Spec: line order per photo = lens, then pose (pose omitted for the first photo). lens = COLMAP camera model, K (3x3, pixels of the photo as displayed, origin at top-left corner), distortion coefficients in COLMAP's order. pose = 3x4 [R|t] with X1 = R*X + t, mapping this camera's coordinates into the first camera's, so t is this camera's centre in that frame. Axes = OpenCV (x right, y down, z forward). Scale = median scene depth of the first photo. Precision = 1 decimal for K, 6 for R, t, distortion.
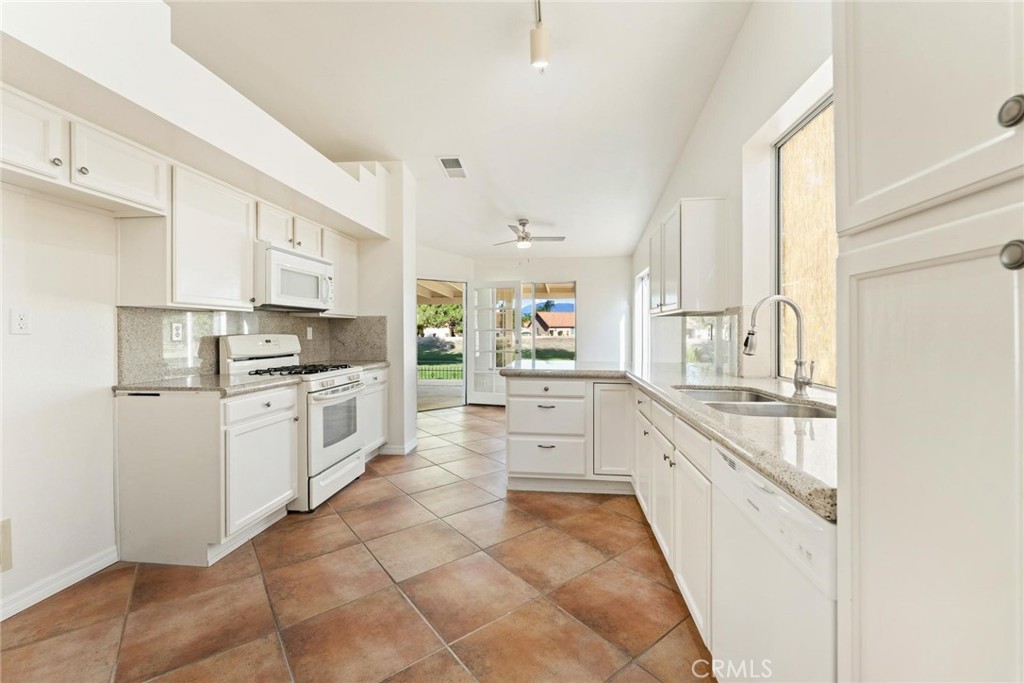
lens RADIAL K [[416.7, 0, 507.5], [0, 416.7, 333.2], [0, 0, 1]] dist [0.000002, -0.000698]
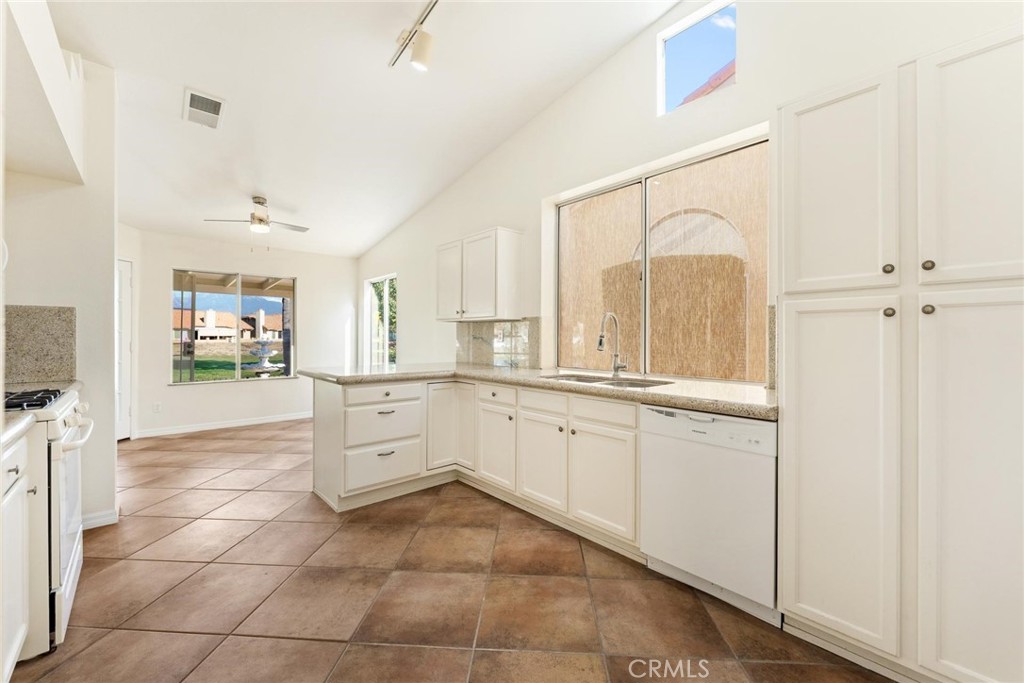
lens RADIAL K [[416.7, 0, 514.0], [0, 416.7, 337.6], [0, 0, 1]] dist [0.000002, -0.000698]
pose [[0.659403, -0.000046, 0.751790, -0.508626], [-0.001174, 0.999999, 0.001091, 0.002494], [-0.751789, -0.001602, 0.659402, 0.165864]]
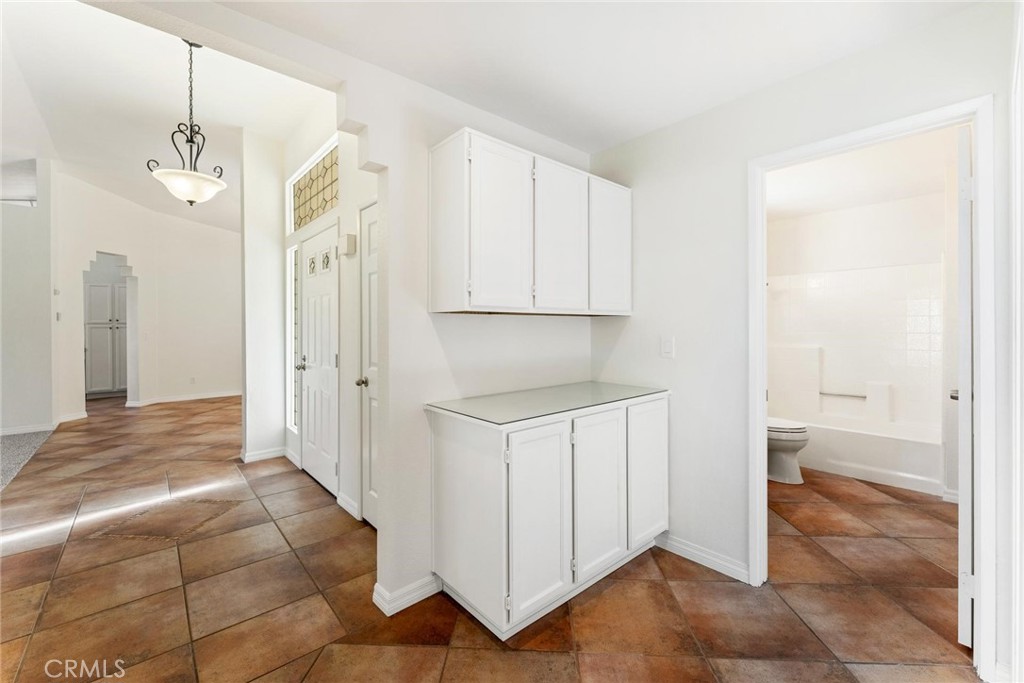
lens RADIAL K [[416.7, 0, 511.3], [0, 416.7, 333.8], [0, 0, 1]] dist [0.000002, -0.000698]
pose [[-0.749630, -0.001268, 0.661856, -3.756701], [0.005525, 0.999951, 0.008174, 0.004550], [-0.661834, 0.009784, -0.749586, 0.476747]]
